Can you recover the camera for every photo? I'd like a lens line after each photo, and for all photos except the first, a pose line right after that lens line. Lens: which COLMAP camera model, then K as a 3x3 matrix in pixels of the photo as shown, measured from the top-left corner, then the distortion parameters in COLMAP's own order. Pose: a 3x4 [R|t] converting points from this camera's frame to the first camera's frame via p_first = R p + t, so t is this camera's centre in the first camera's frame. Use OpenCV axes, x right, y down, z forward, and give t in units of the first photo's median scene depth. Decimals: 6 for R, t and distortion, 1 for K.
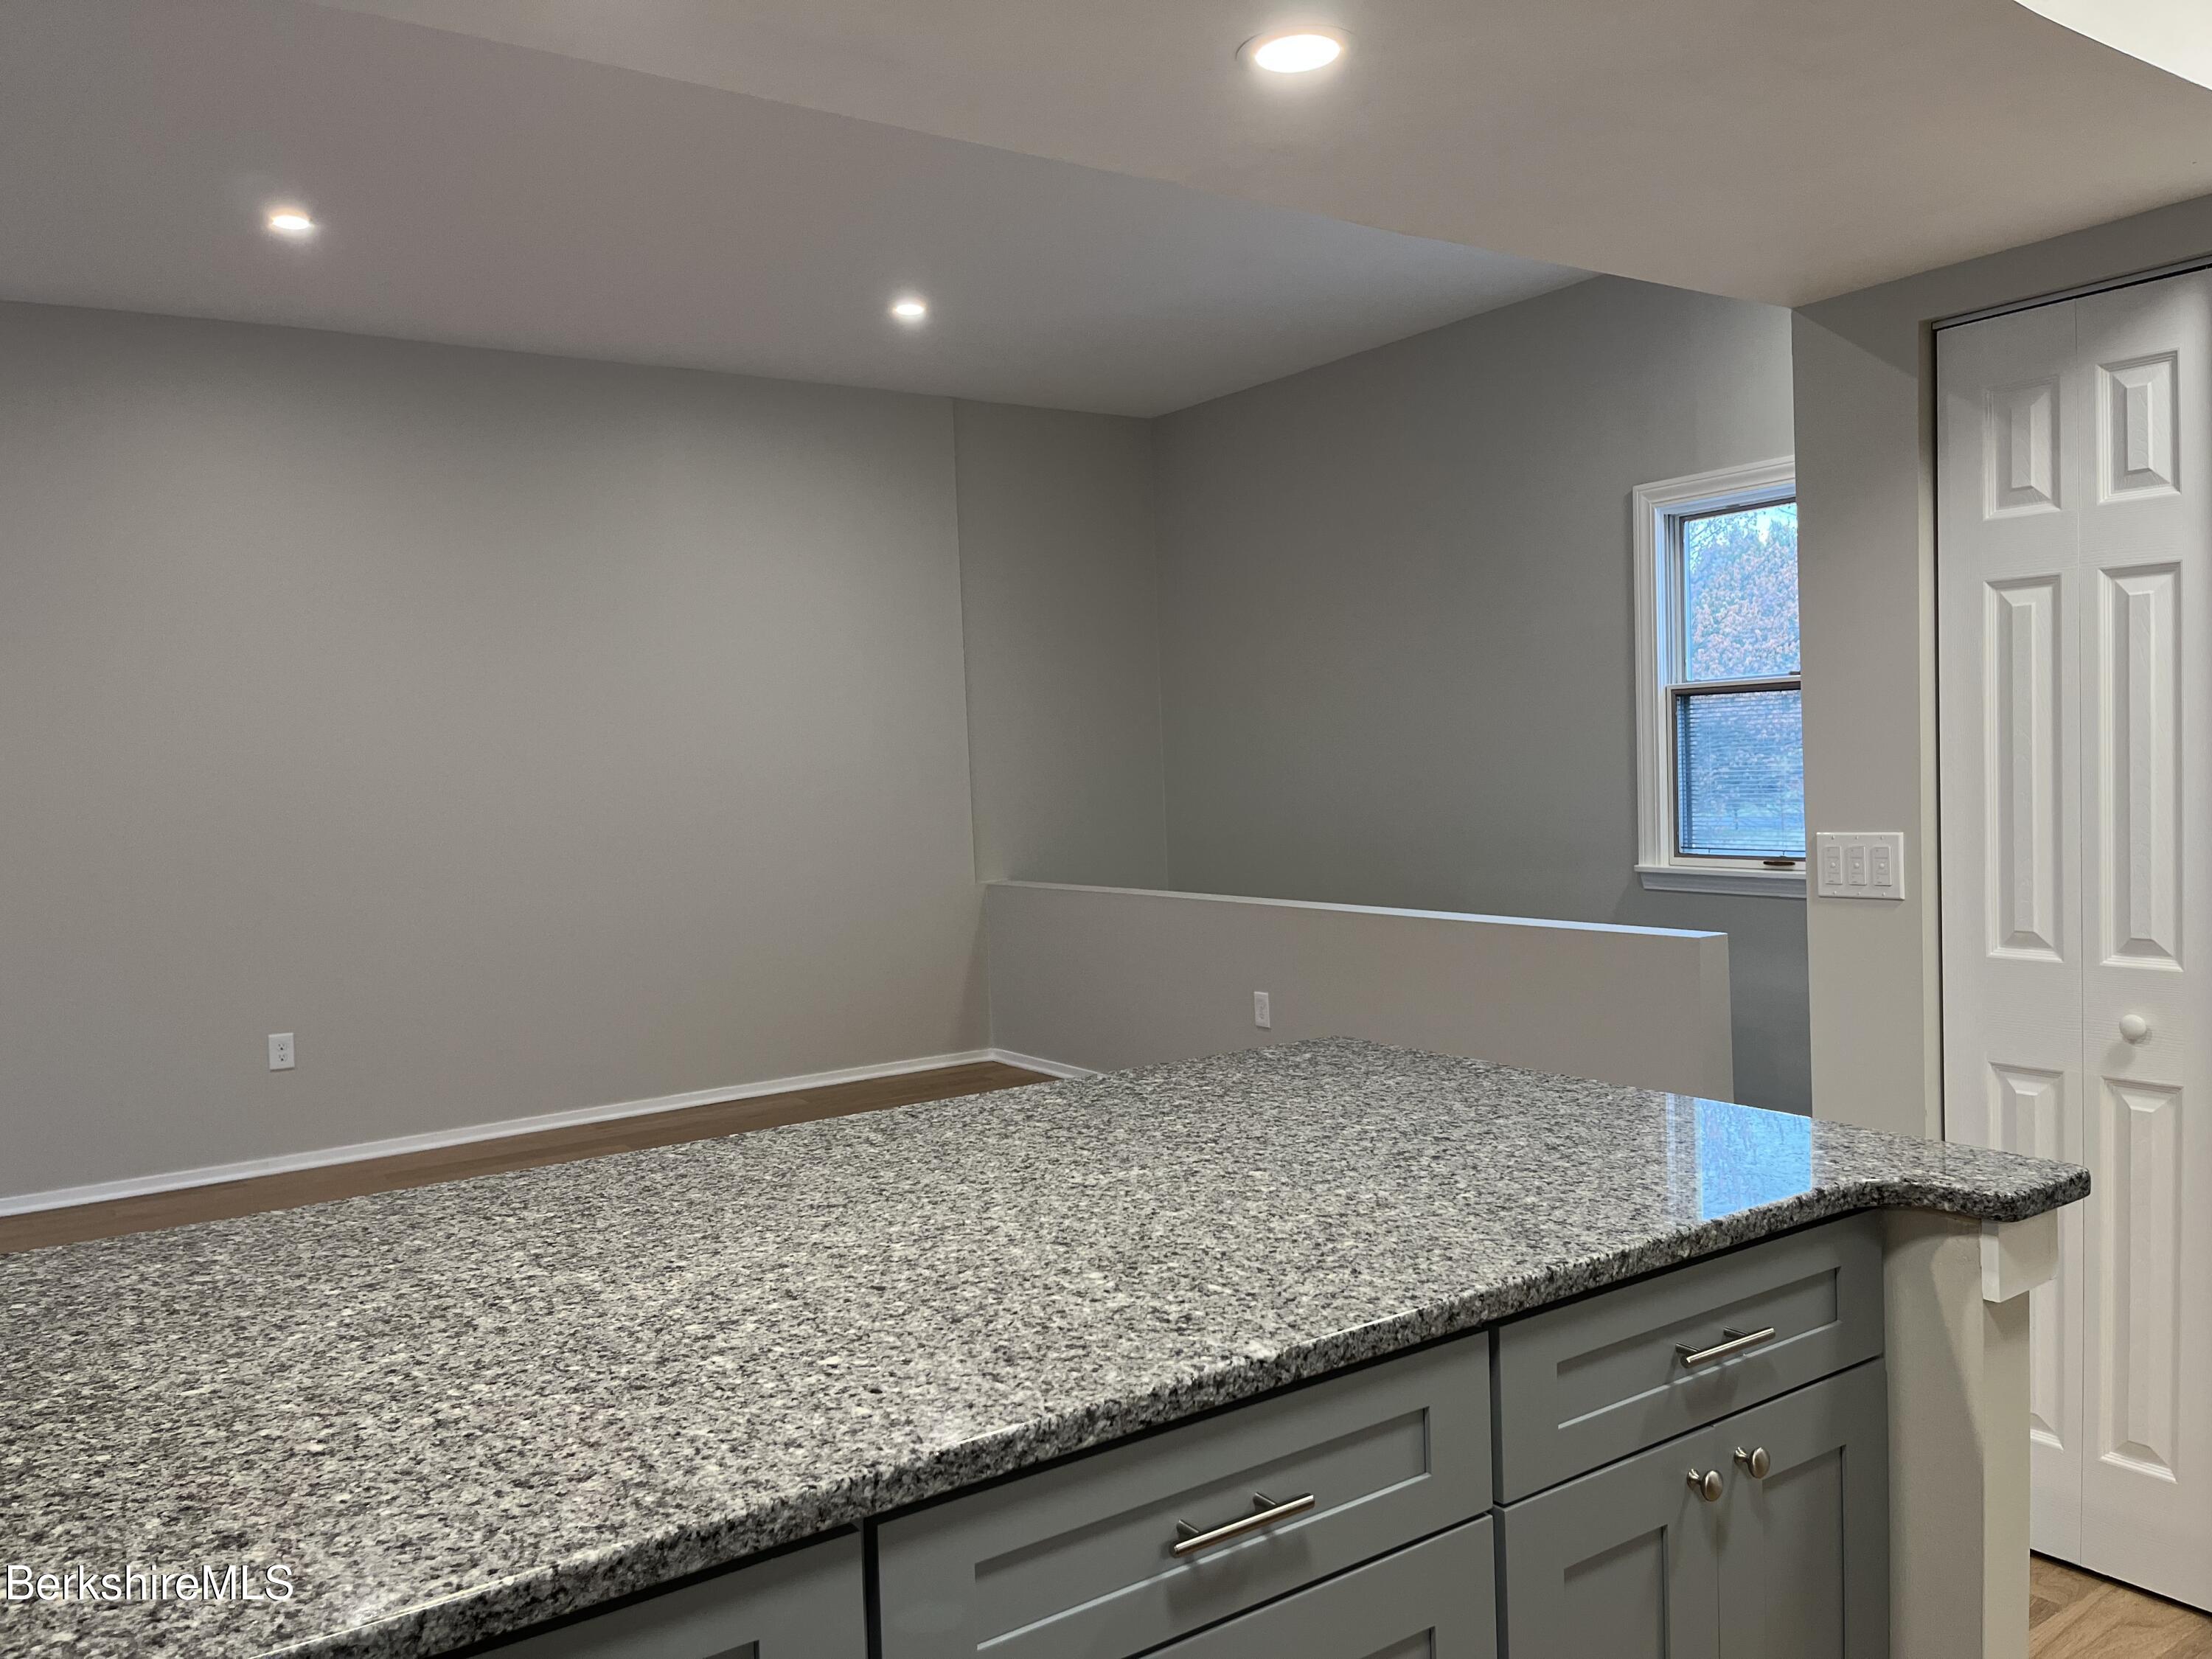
lens RADIAL K [[1684.3, 0, 1117.7], [0, 1684.3, 922.6], [0, 0, 1]] dist [0.054618, -0.044187]
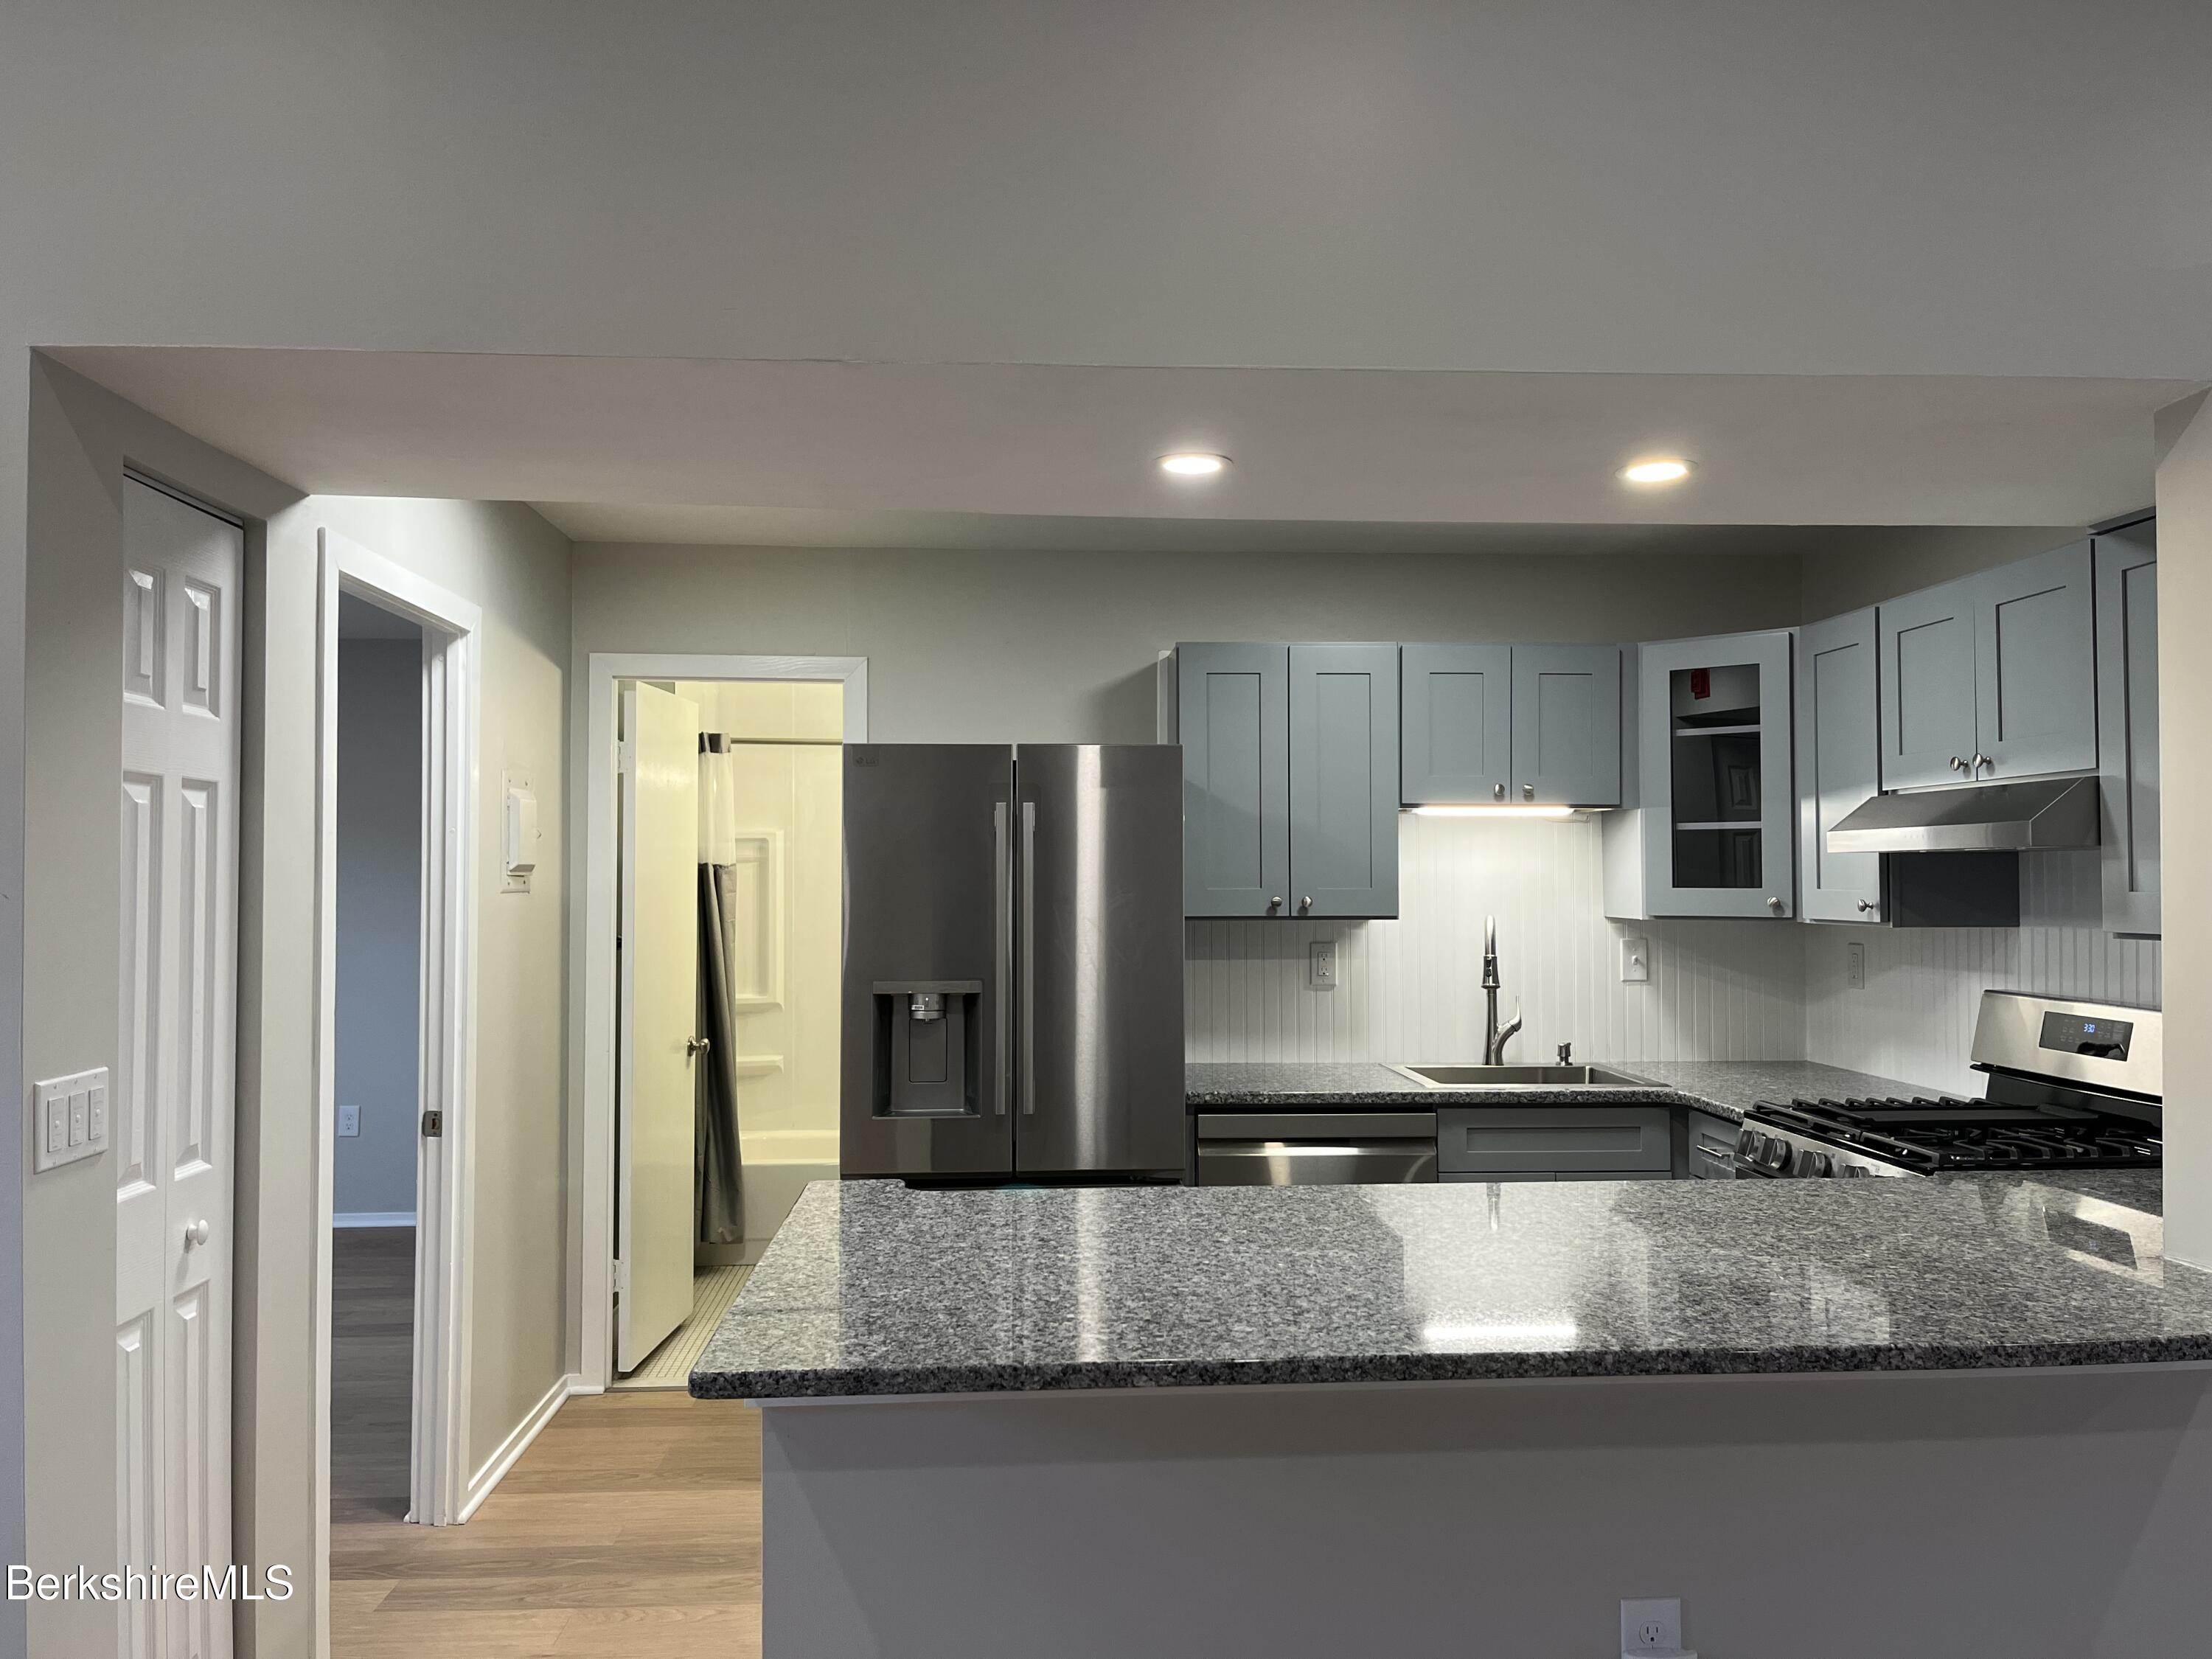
lens RADIAL K [[1684.3, 0, 1096.5], [0, 1684.3, 825.7], [0, 0, 1]] dist [0.054618, -0.044187]
pose [[-0.856274, 0.054023, 0.513689, -0.589846], [0.080650, 0.996301, 0.029657, -0.249967], [-0.510187, 0.066824, -0.857464, 2.377185]]
